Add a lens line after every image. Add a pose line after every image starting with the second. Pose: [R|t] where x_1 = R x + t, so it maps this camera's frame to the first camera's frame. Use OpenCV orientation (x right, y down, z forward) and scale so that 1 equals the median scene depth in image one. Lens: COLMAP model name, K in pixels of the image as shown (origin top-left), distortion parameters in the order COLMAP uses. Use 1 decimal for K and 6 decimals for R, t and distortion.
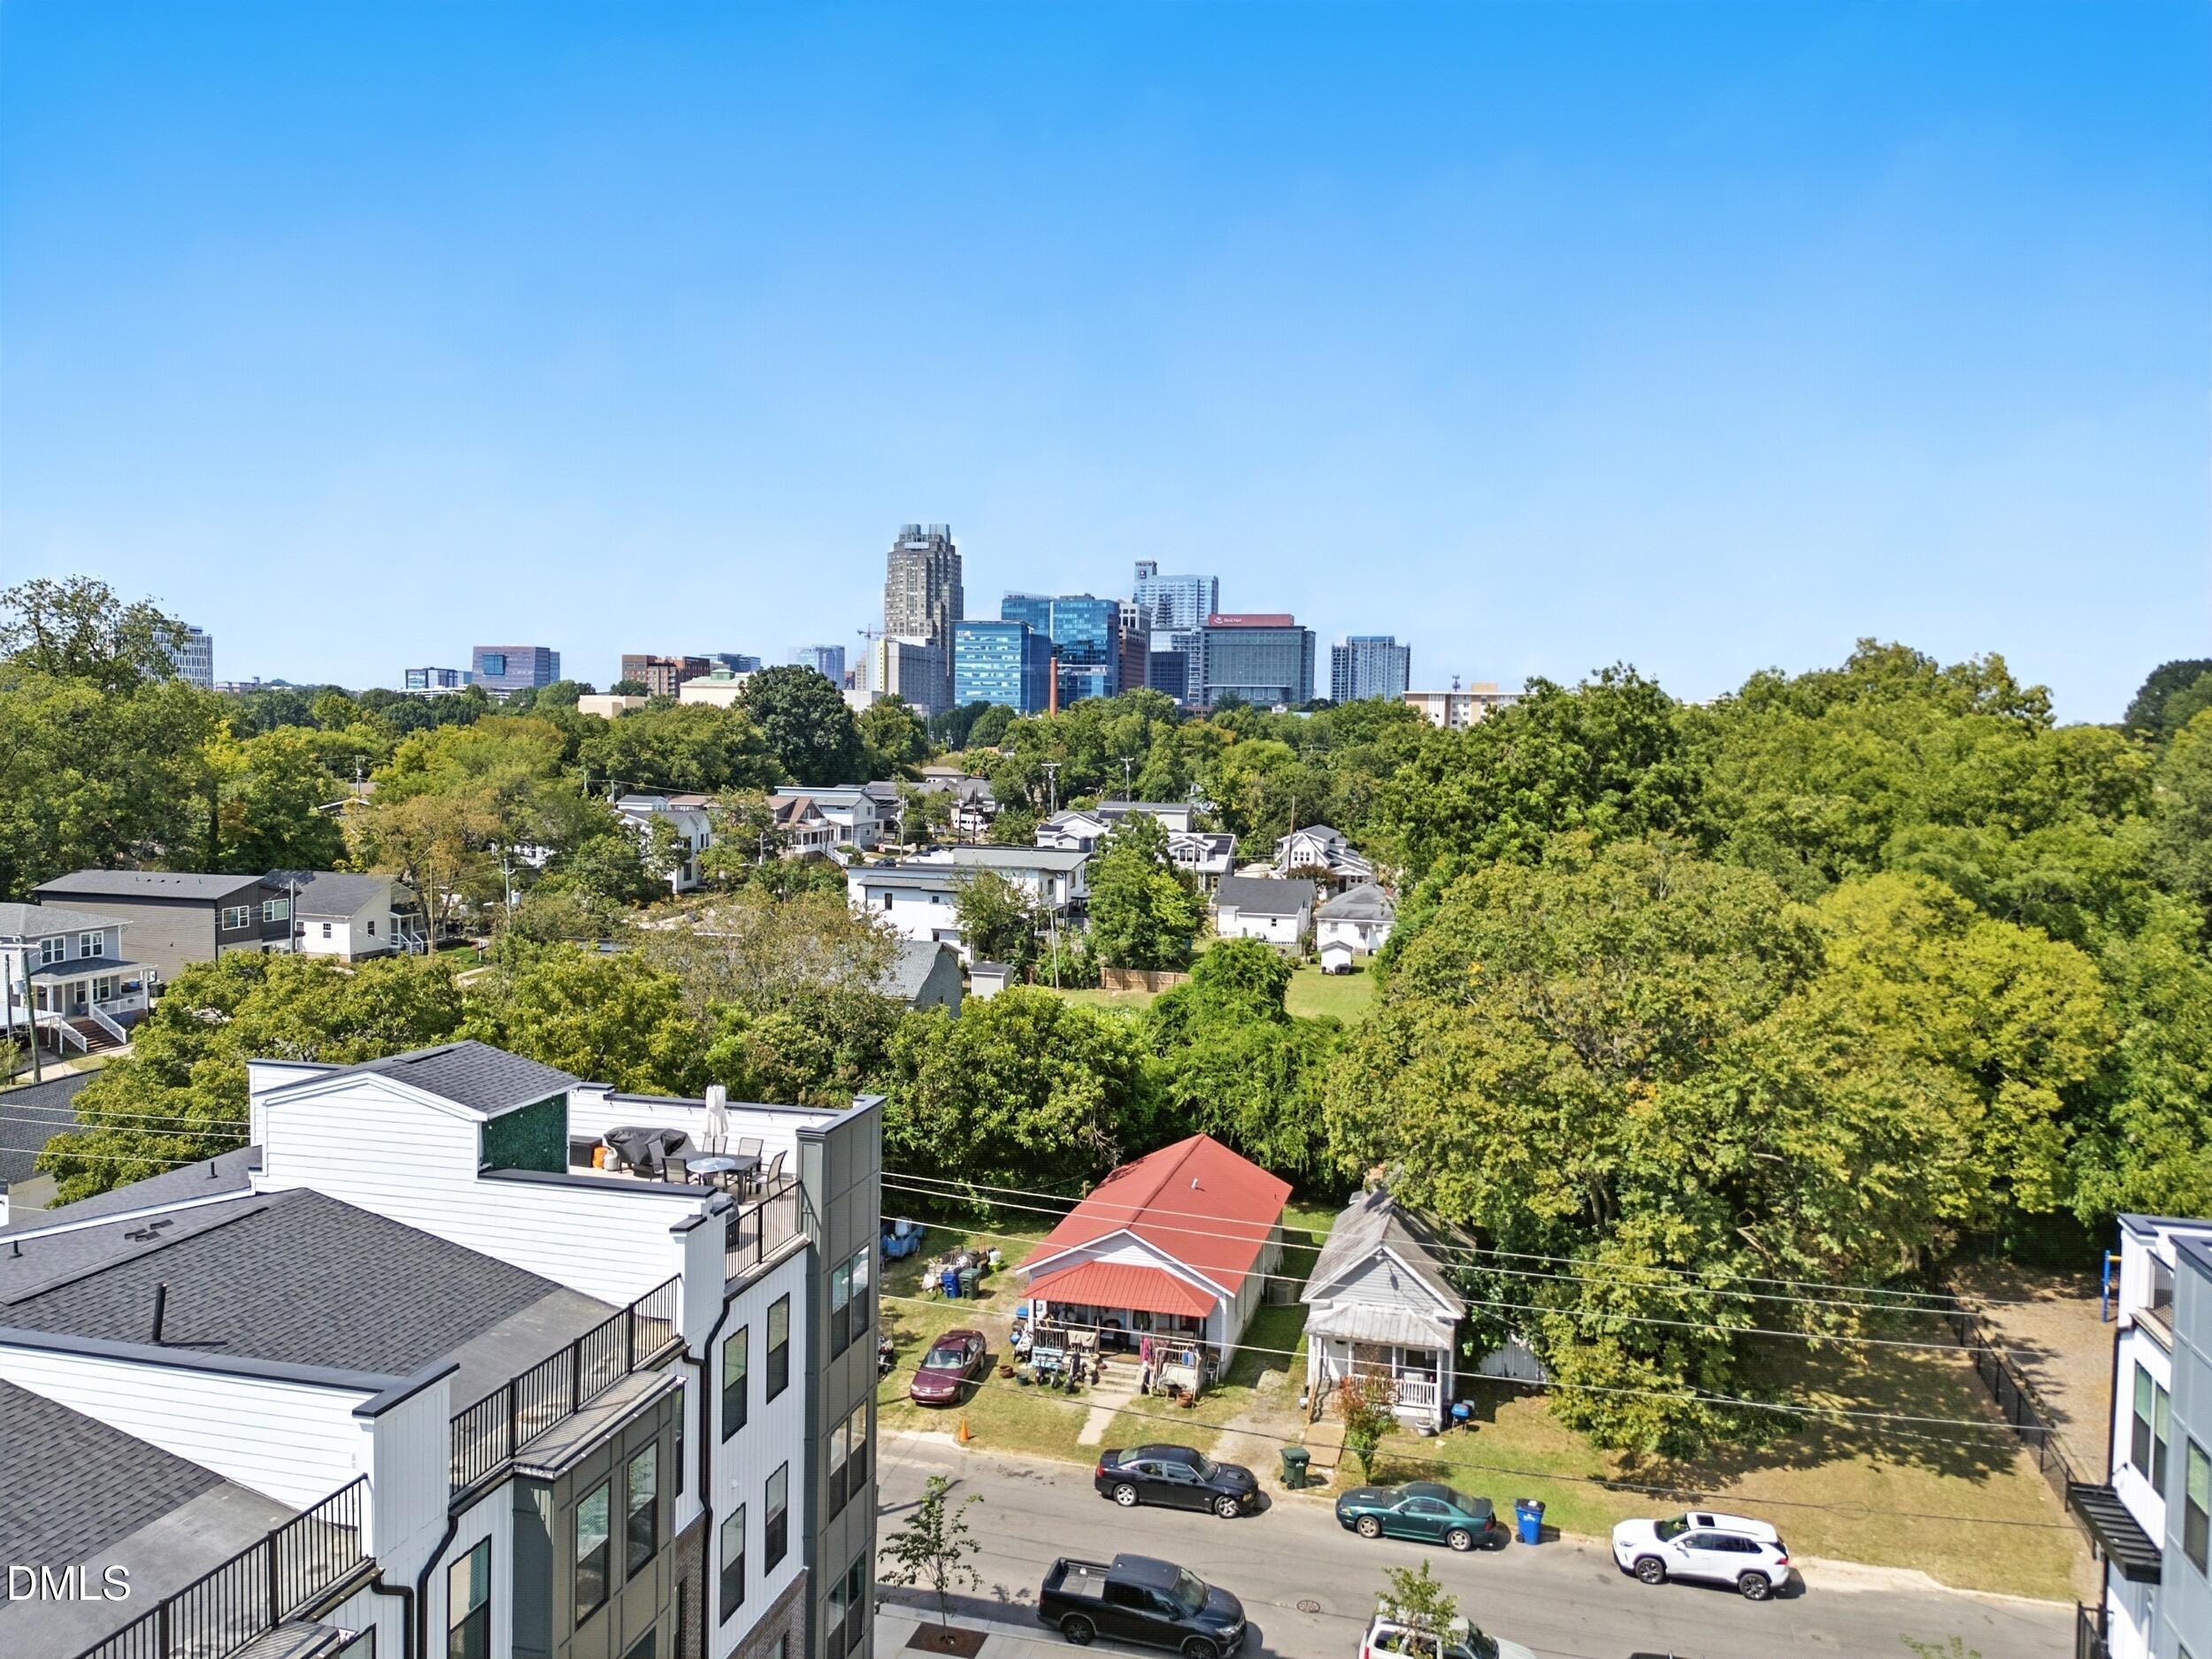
lens RADIAL K [[1683.3, 0, 1106.0], [0, 1683.3, 829.5], [0, 0, 1]] dist [0.141744, -0.183933]
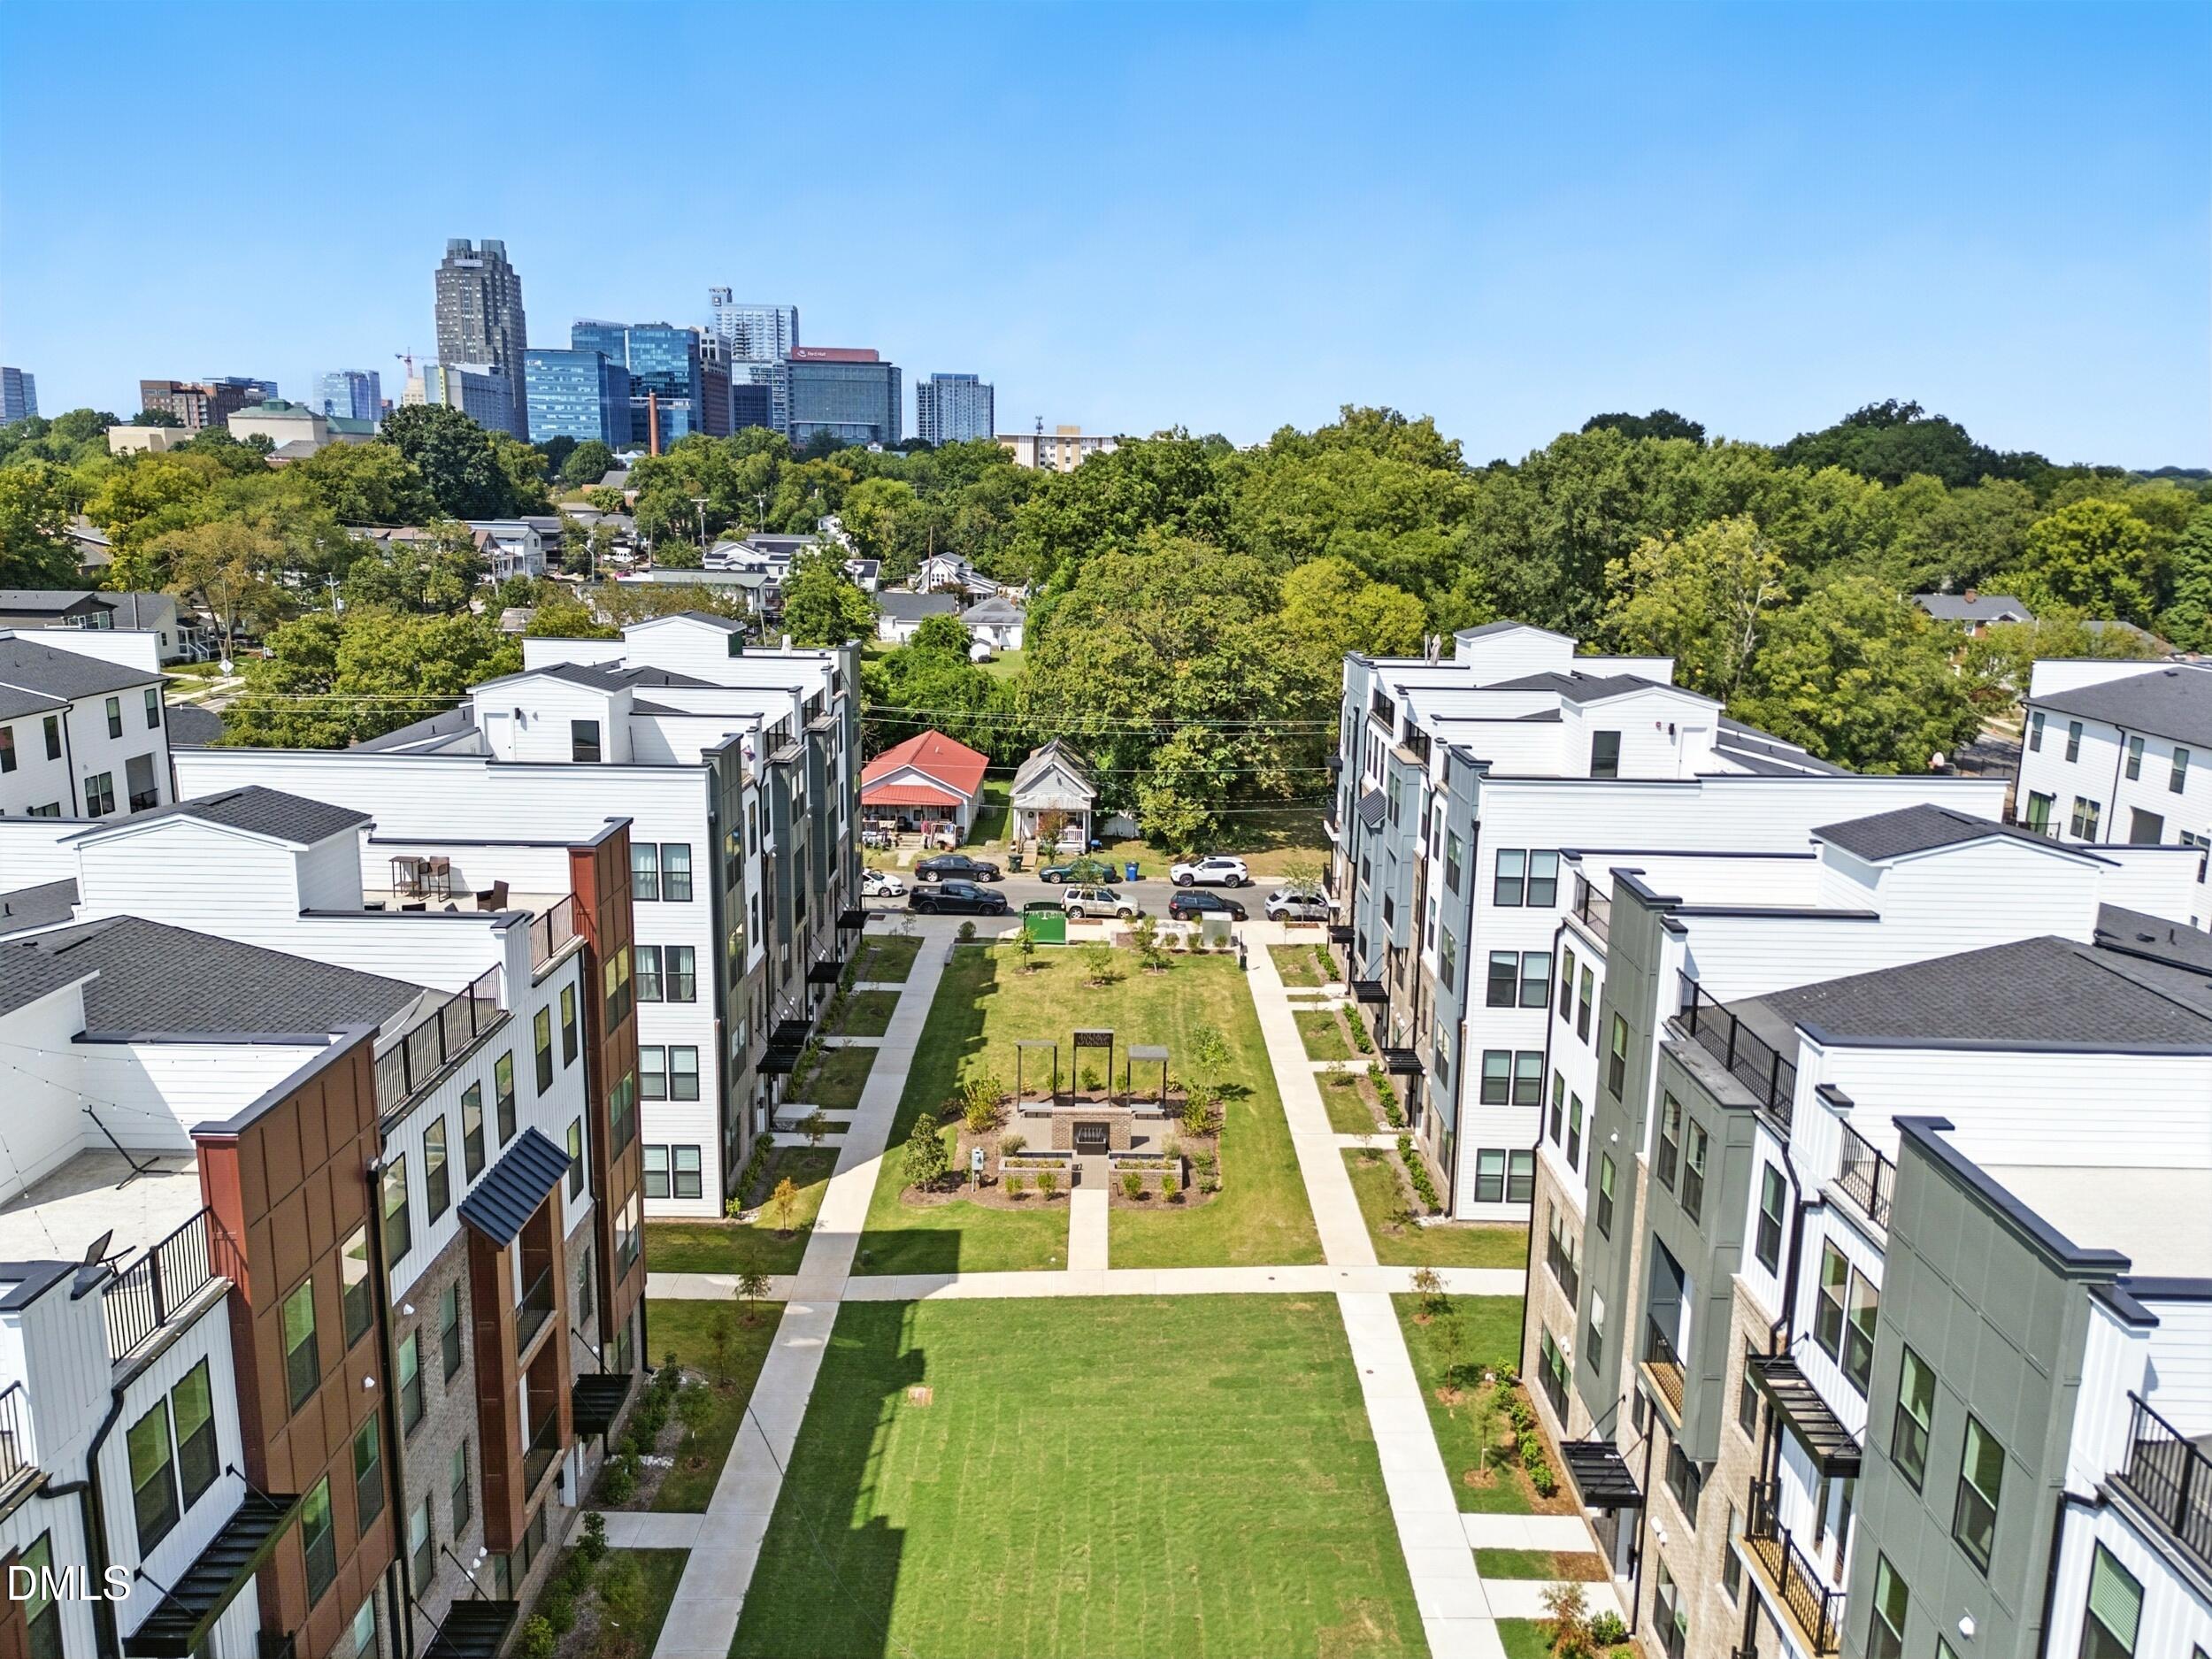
lens RADIAL K [[1683.3, 0, 1106.0], [0, 1683.3, 829.5], [0, 0, 1]] dist [0.141744, -0.183933]
pose [[0.970277, -0.051873, 0.236371, -0.088086], [0.015828, 0.988268, 0.151907, 0.016795], [-0.241478, -0.143651, 0.959715, -0.314851]]
